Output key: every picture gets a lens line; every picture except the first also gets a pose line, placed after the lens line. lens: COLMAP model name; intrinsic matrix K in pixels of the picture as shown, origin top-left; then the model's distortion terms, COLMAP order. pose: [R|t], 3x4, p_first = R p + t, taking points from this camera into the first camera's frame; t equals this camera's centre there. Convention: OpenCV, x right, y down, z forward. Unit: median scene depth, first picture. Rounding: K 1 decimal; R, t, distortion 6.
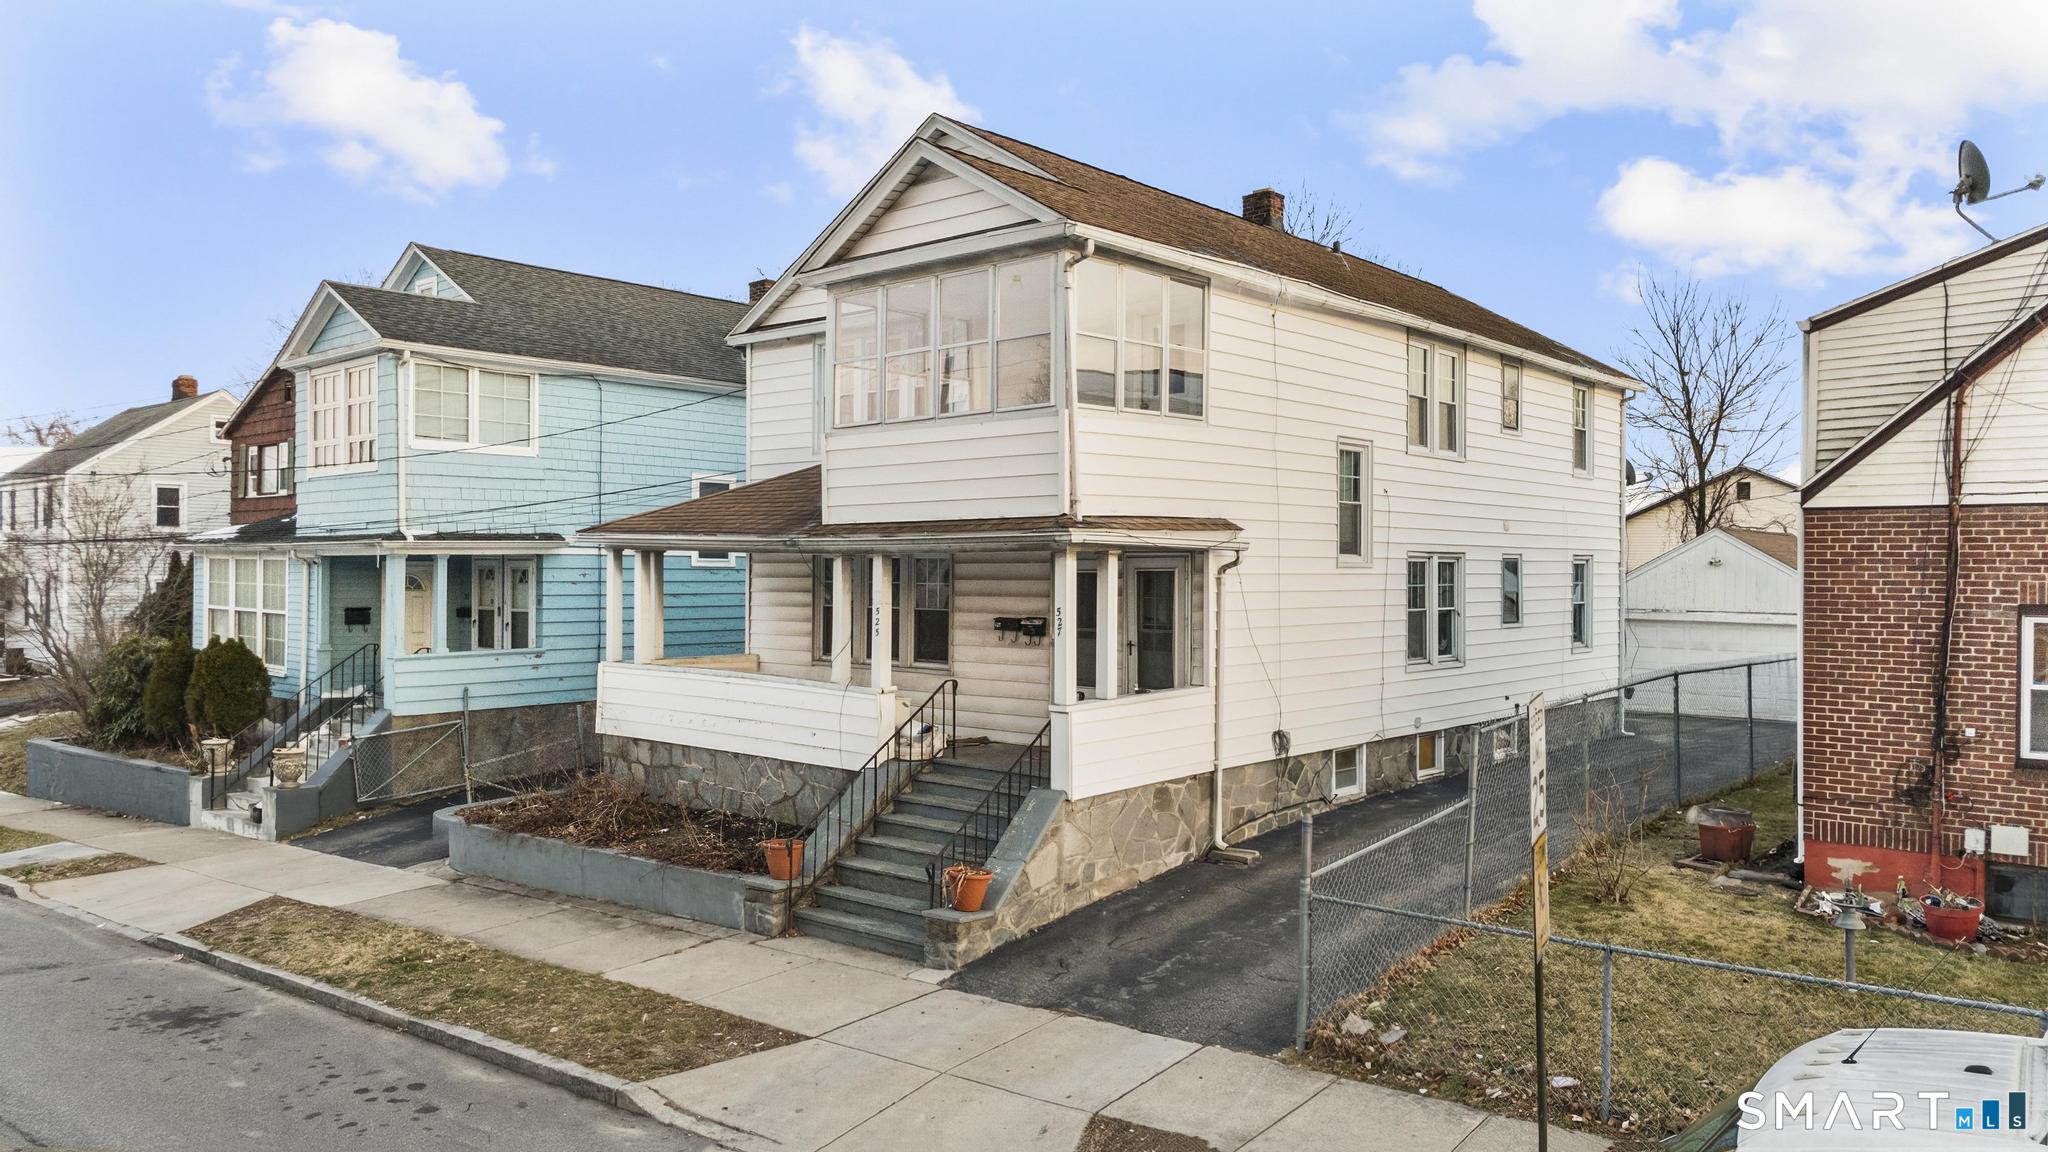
lens RADIAL K [[1446.0, 0, 1038.7], [0, 1446.0, 578.4], [0, 0, 1]] dist [0.010073, -0.004934]
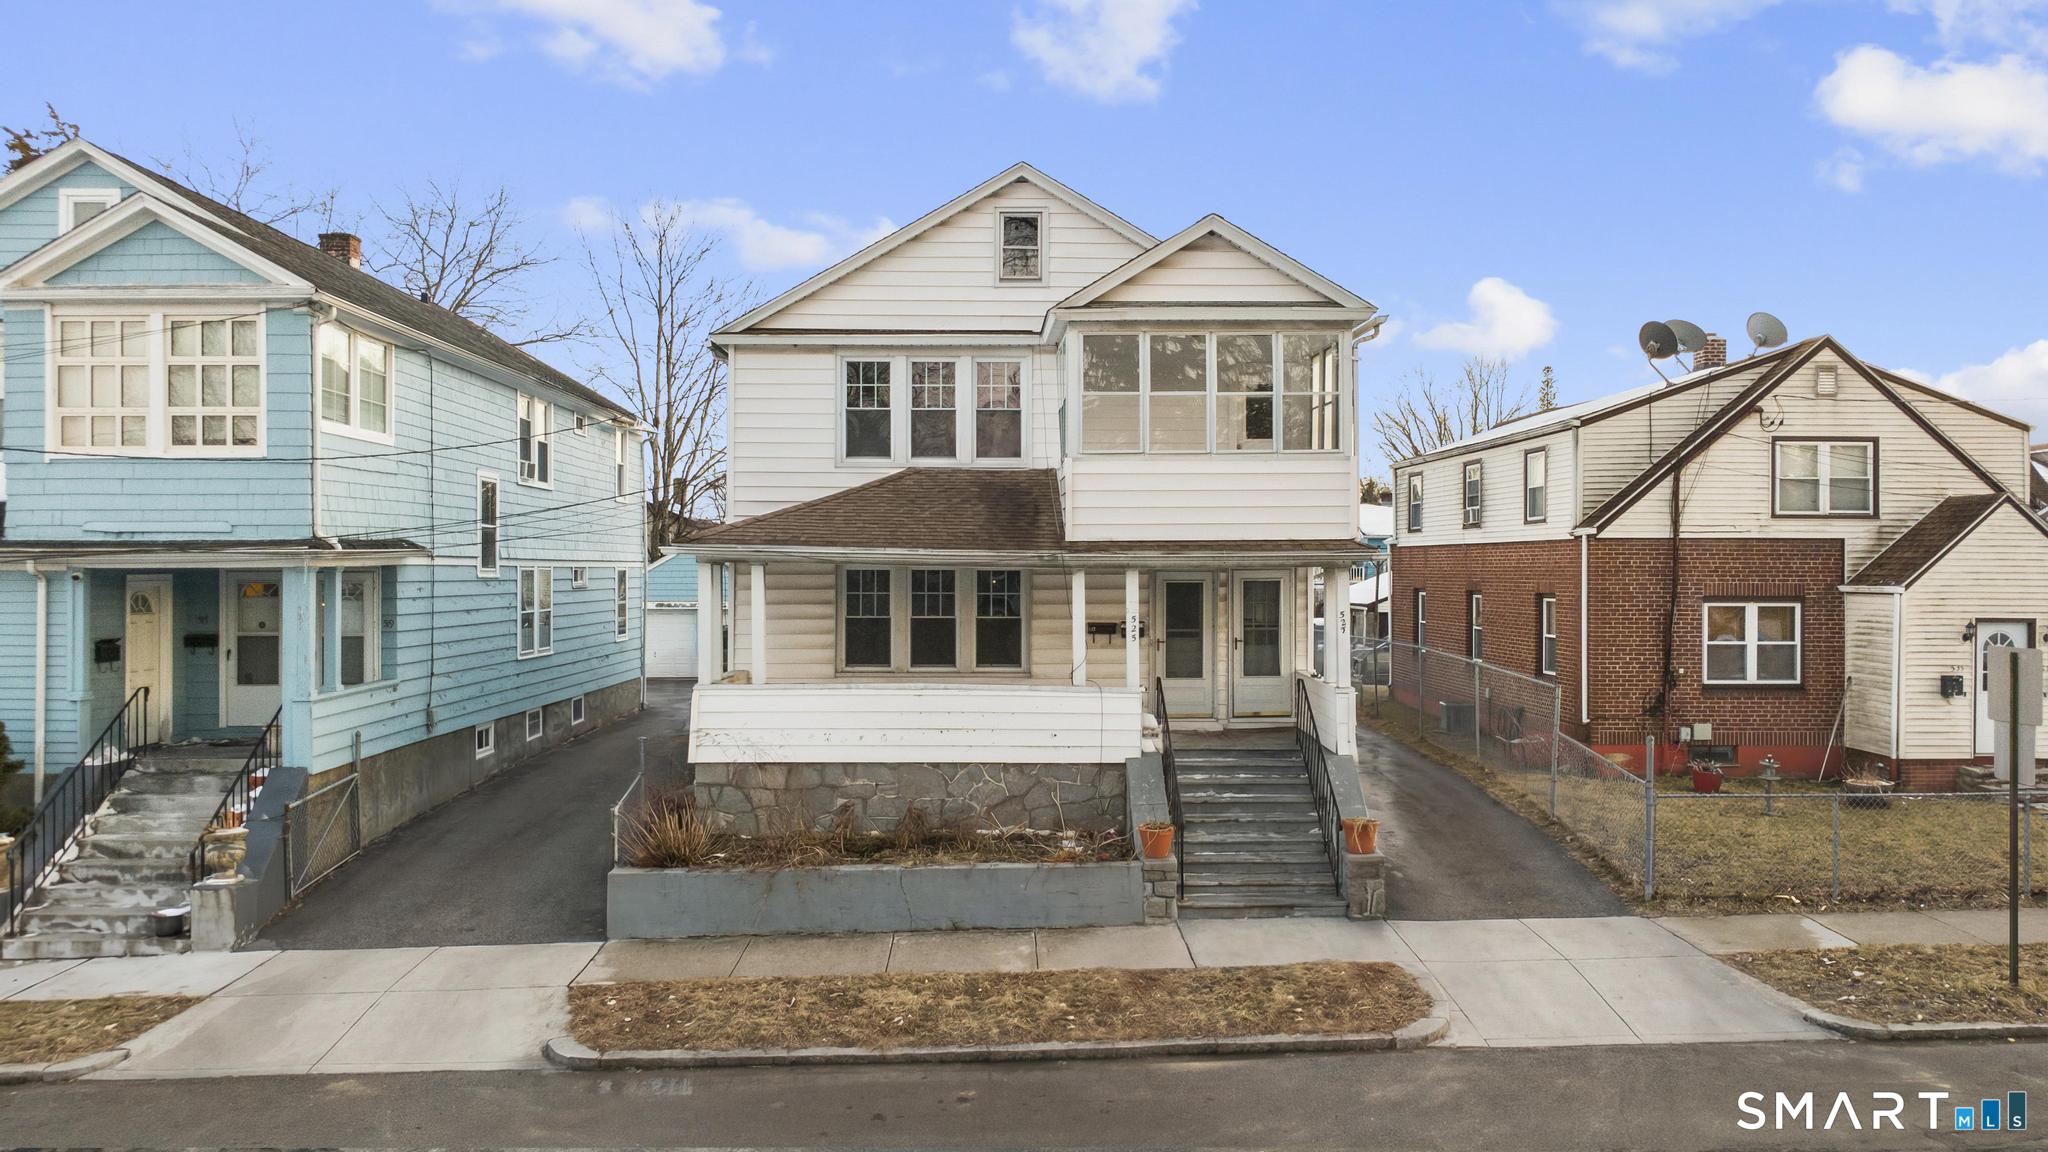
lens RADIAL K [[1446.0, 0, 1043.1], [0, 1446.0, 561.2], [0, 0, 1]] dist [0.010073, -0.004934]
pose [[0.735417, -0.000603, 0.677615, -0.863418], [0.008191, 0.999934, -0.008000, -0.012906], [-0.677566, 0.011433, 0.735374, 0.204330]]
